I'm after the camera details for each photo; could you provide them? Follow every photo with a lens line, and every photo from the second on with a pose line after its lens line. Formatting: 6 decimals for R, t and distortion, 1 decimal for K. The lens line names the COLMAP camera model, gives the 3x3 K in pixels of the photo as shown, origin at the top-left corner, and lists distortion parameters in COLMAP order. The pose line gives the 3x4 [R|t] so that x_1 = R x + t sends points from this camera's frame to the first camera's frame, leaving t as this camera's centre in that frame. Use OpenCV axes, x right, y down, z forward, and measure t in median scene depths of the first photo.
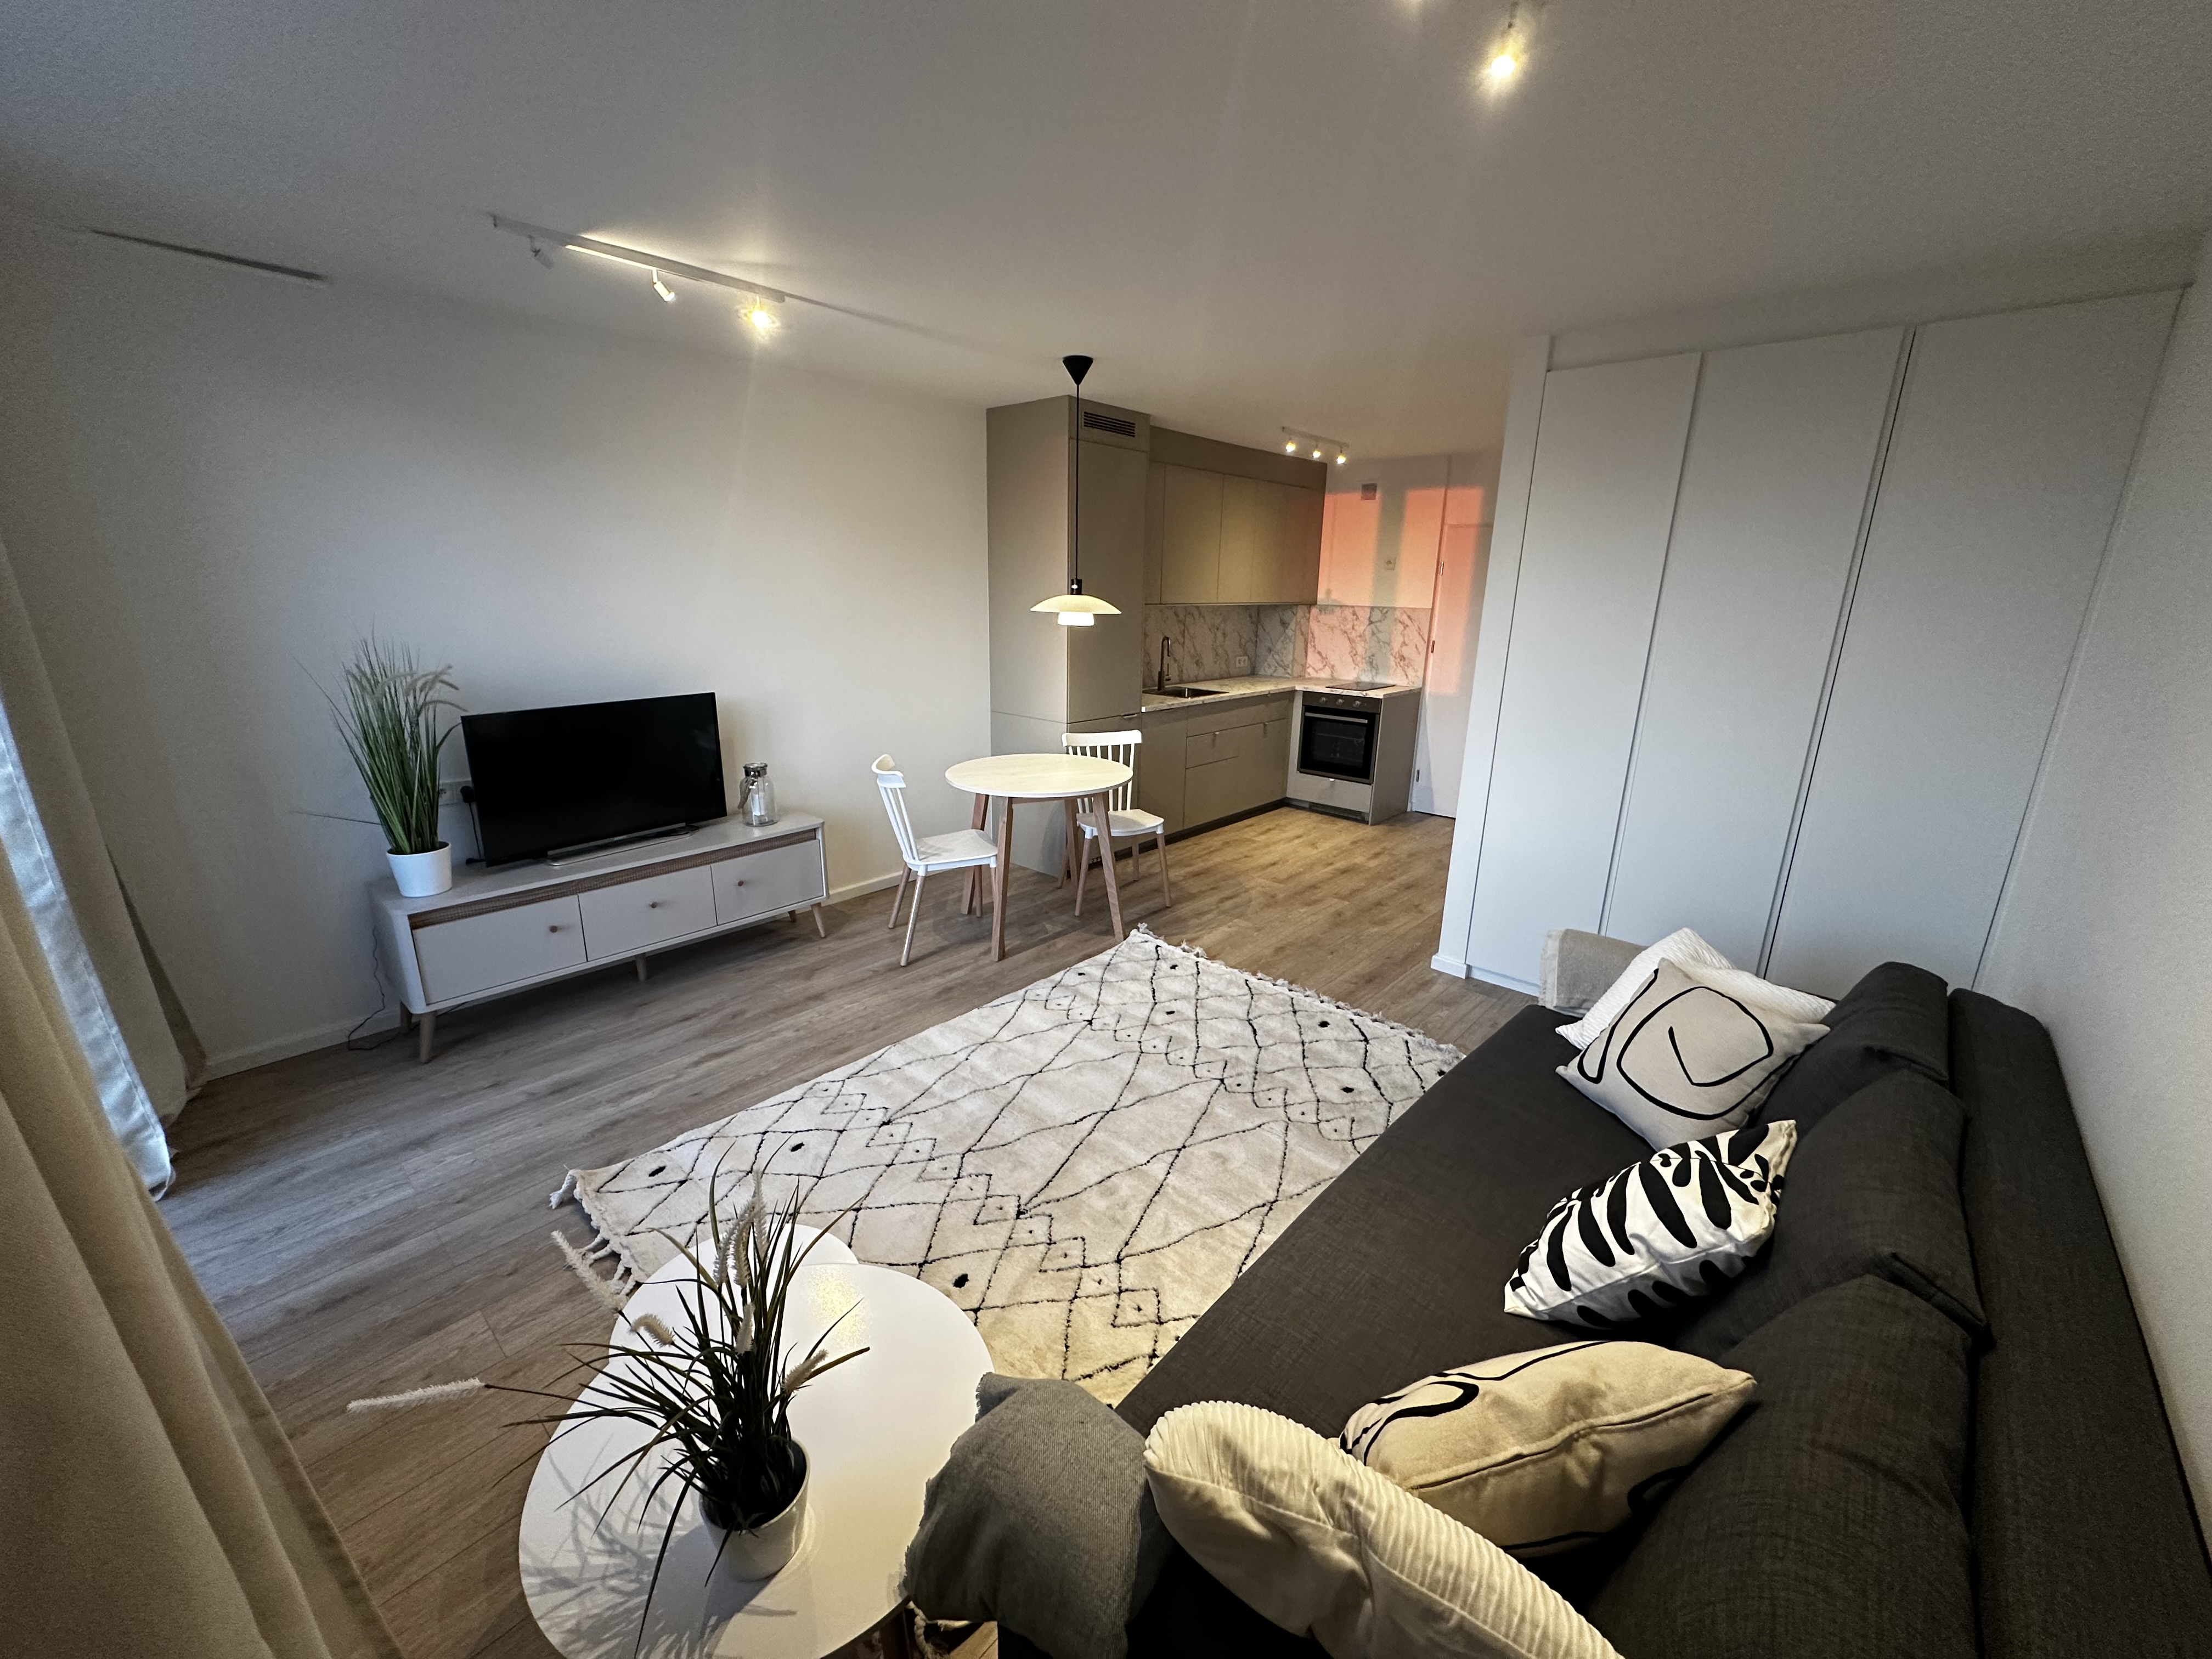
lens RADIAL K [[879.0, 0, 1100.2], [0, 879.0, 828.7], [0, 0, 1]] dist [0.000781, -0.000055]
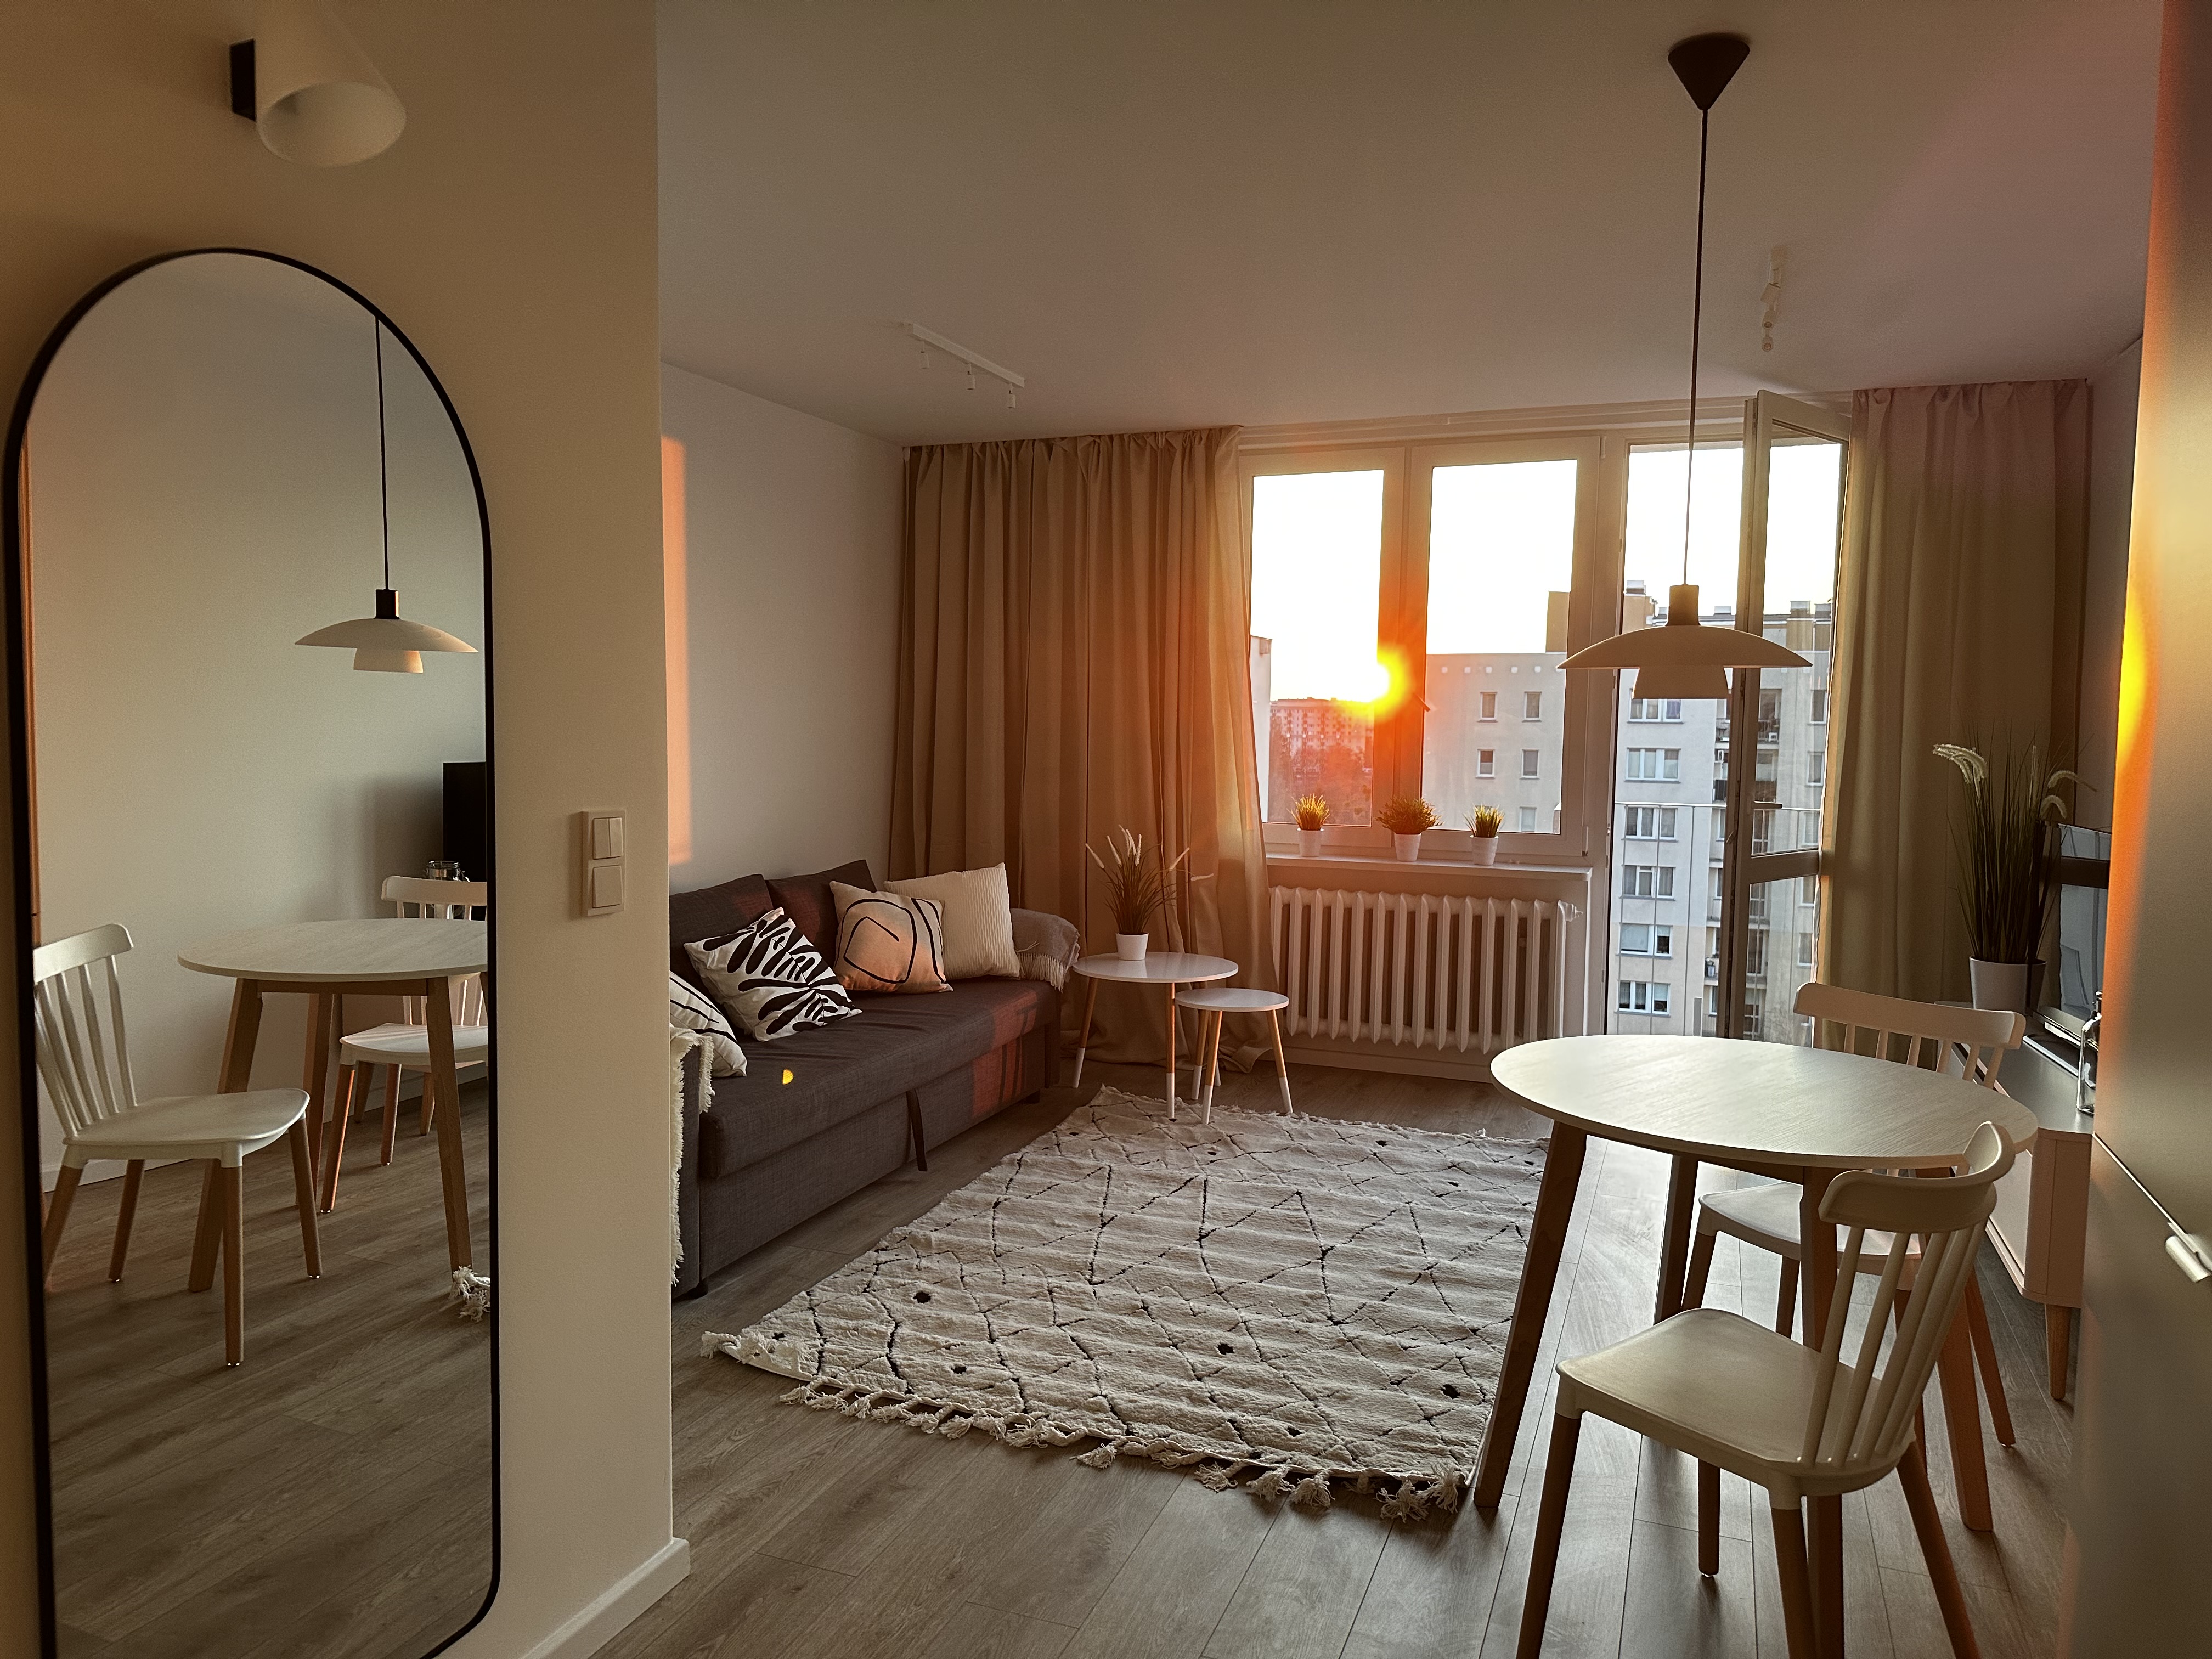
lens RADIAL K [[1562.3, 0, 1106.0], [0, 1562.3, 829.5], [0, 0, 1]] dist [0.001450, -0.000182]
pose [[-0.935811, 0.006263, -0.352446, 0.491416], [-0.115913, 0.938773, 0.324452, -0.413992], [0.332899, 0.344479, -0.877788, 1.713945]]
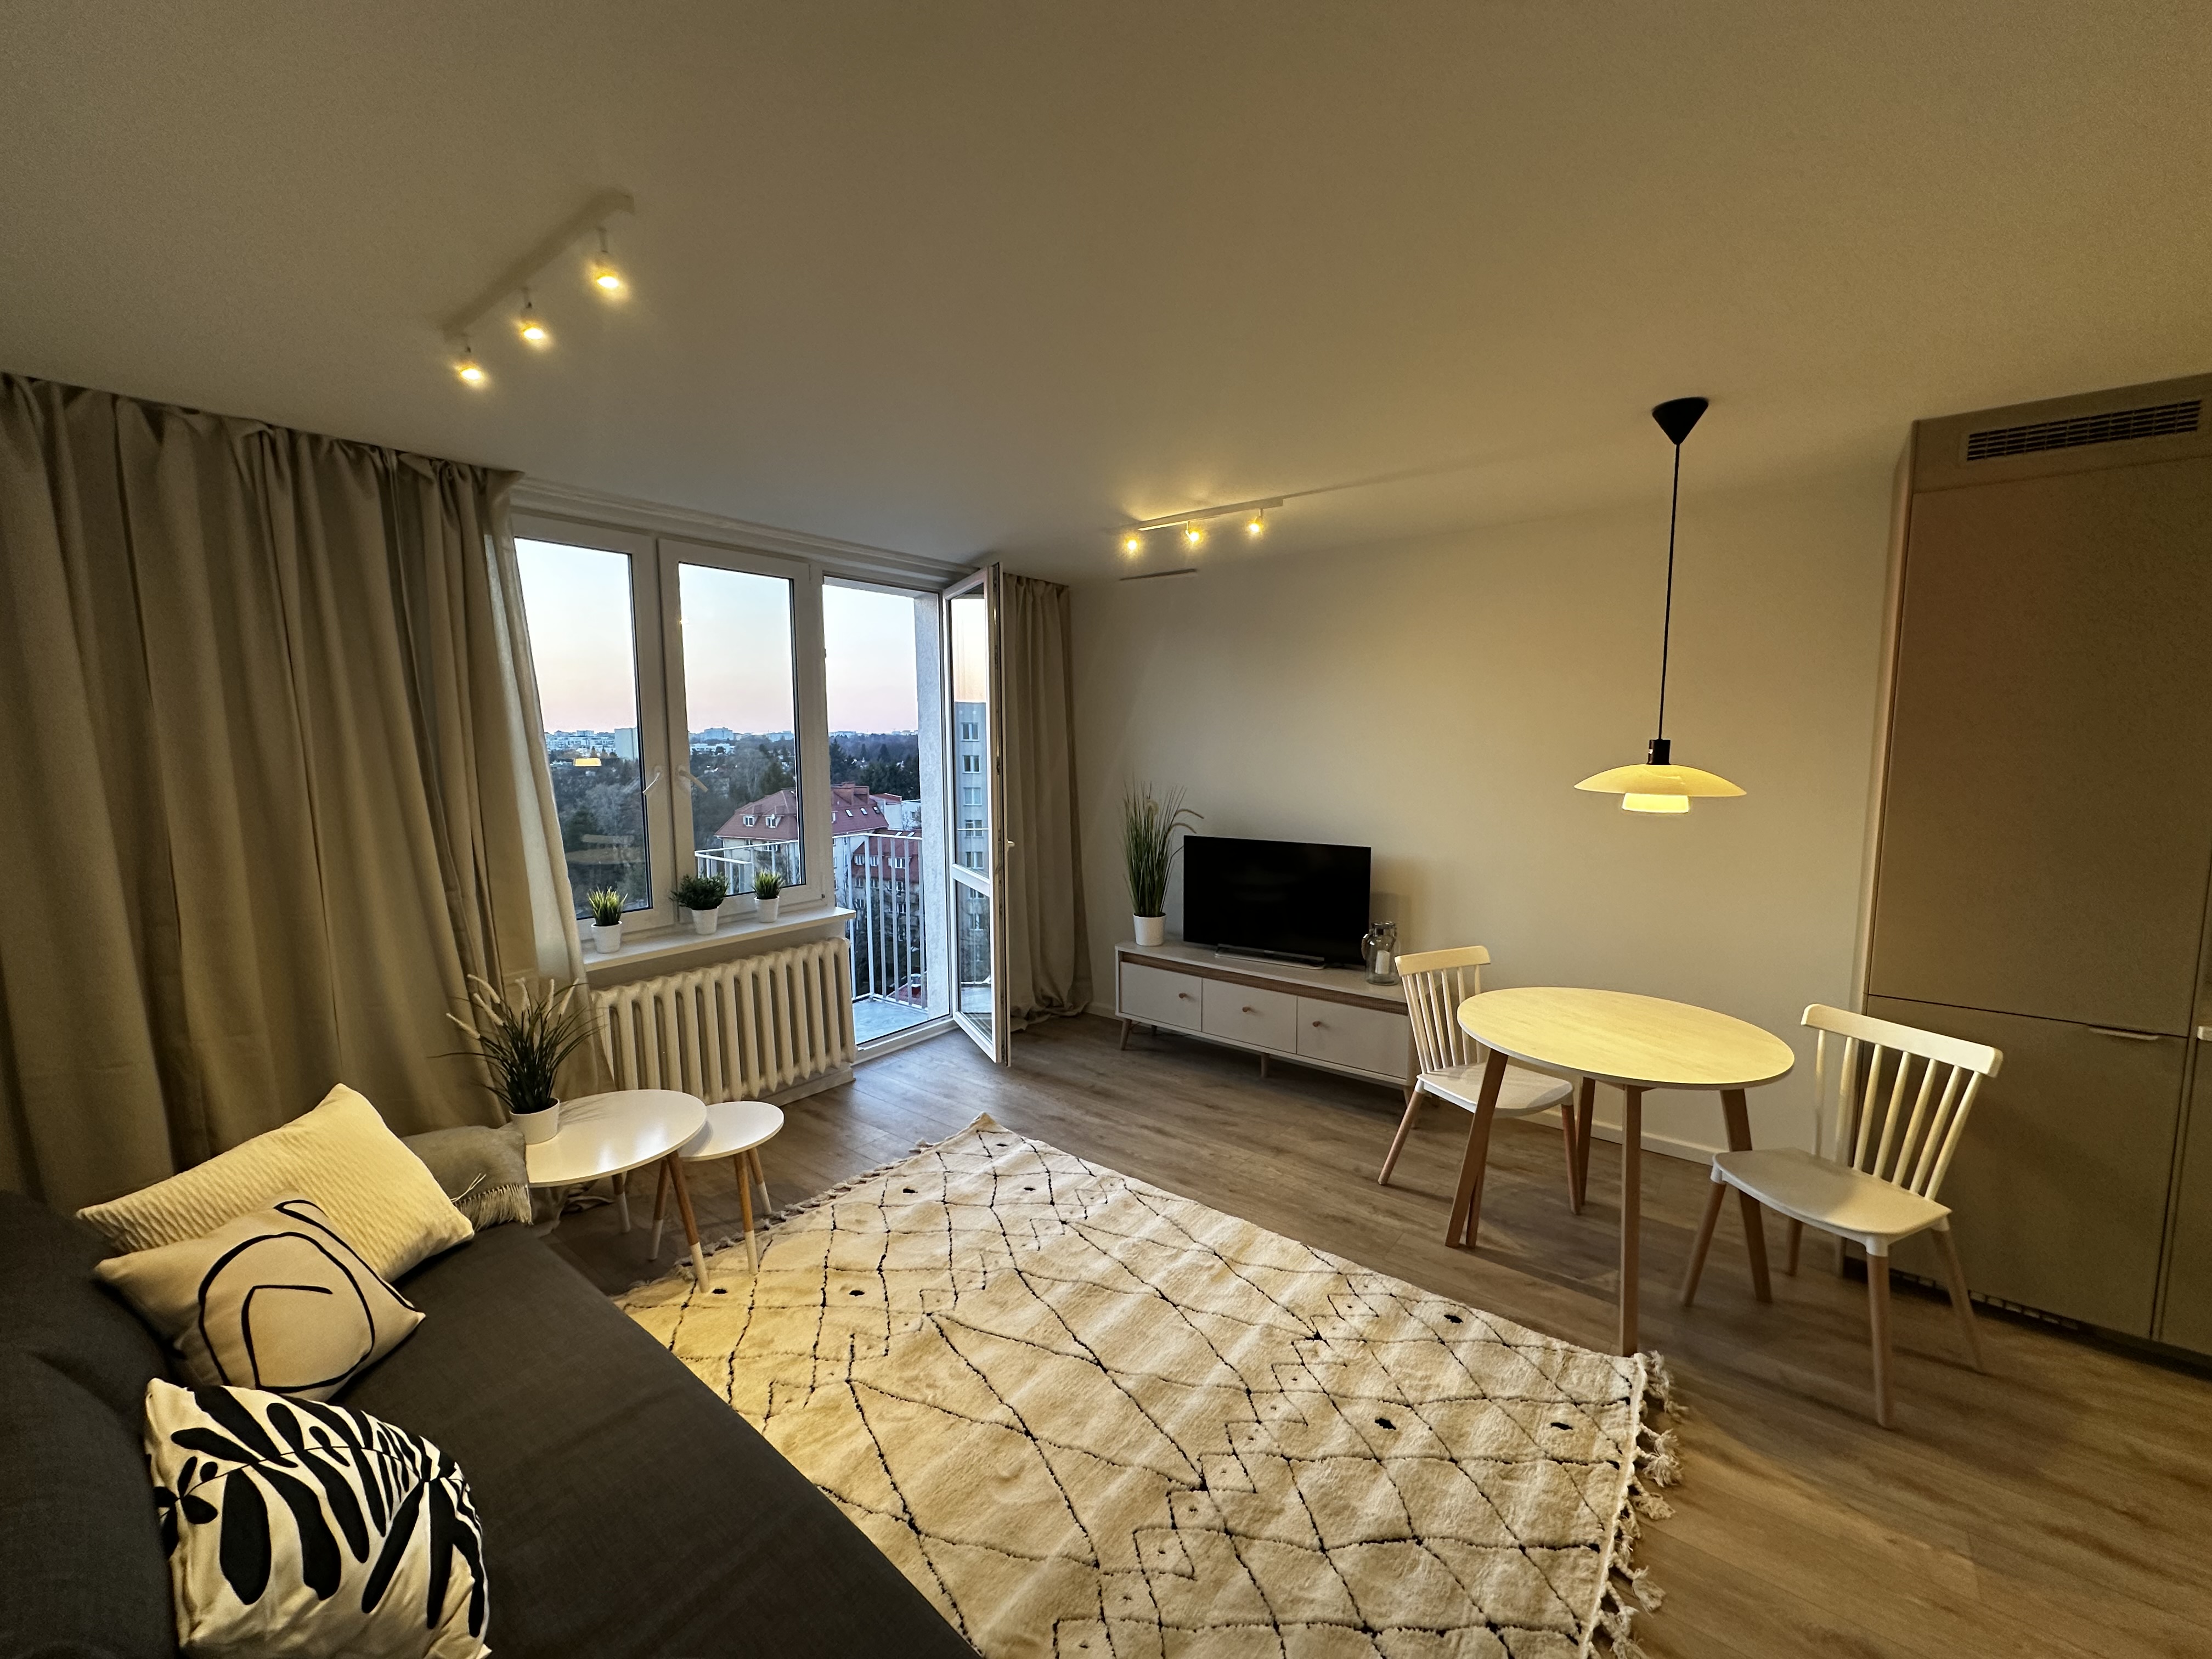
lens RADIAL K [[879.0, 0, 1100.2], [0, 879.0, 828.7], [0, 0, 1]] dist [0.000781, -0.000055]
pose [[0.072392, 0.093053, -0.993026, 0.623729], [-0.266444, 0.961257, 0.070652, -0.176276], [0.961128, 0.259471, 0.094381, 0.631945]]
